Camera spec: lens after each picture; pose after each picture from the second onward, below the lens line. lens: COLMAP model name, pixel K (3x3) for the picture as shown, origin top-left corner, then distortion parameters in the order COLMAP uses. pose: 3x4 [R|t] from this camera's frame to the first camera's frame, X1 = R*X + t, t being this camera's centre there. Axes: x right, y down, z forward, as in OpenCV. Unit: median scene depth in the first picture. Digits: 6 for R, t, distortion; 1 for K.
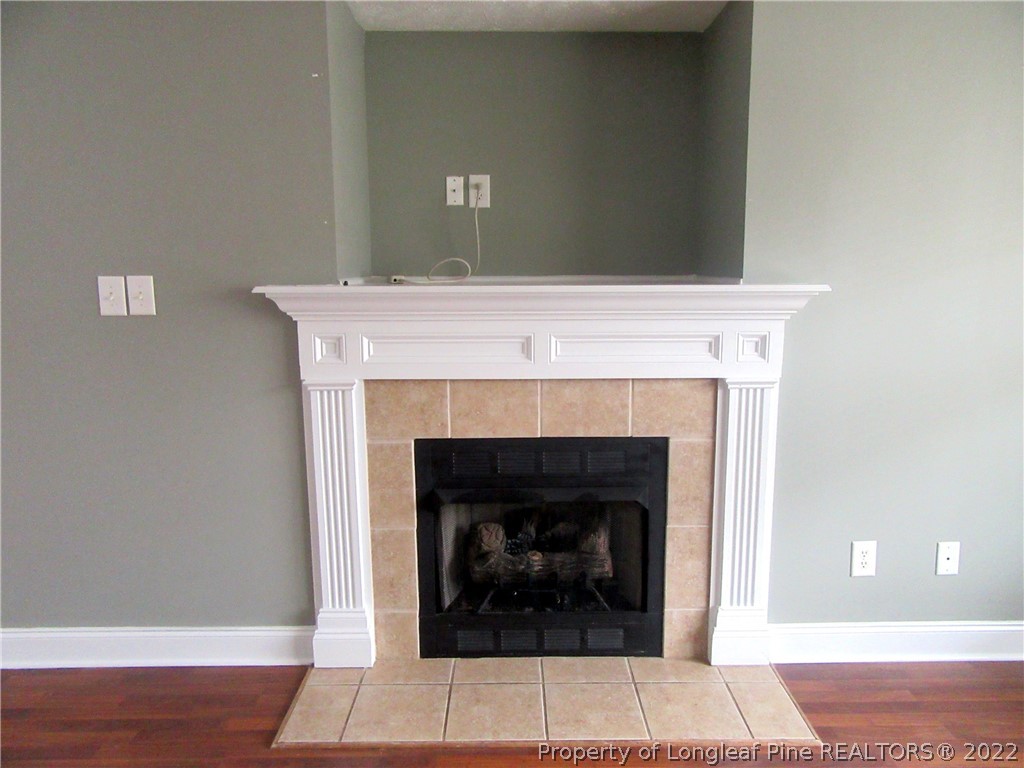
lens RADIAL K [[756.9, 0, 512.0], [0, 756.9, 384.0], [0, 0, 1]] dist [-0.006196, 0.001900]
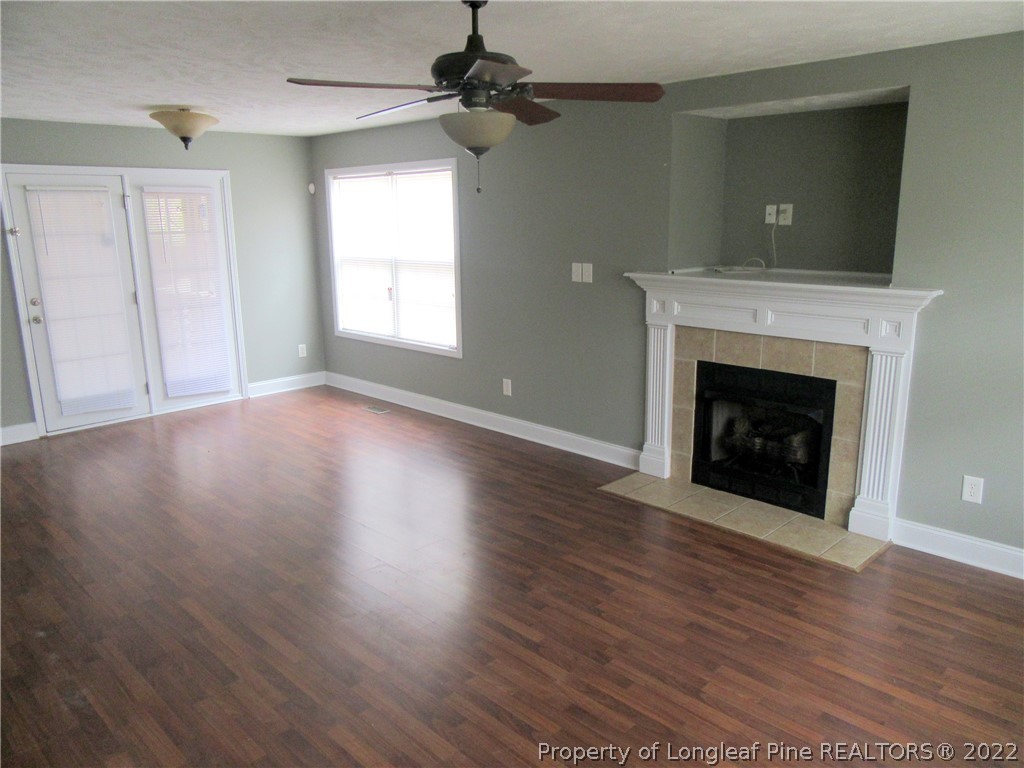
lens RADIAL K [[756.9, 0, 512.0], [0, 756.9, 384.0], [0, 0, 1]] dist [-0.006196, 0.001900]
pose [[0.701767, 0.155695, -0.695185, 0.830618], [-0.108705, 0.987802, 0.111495, -0.024975], [0.704064, -0.002674, 0.710132, -0.604522]]
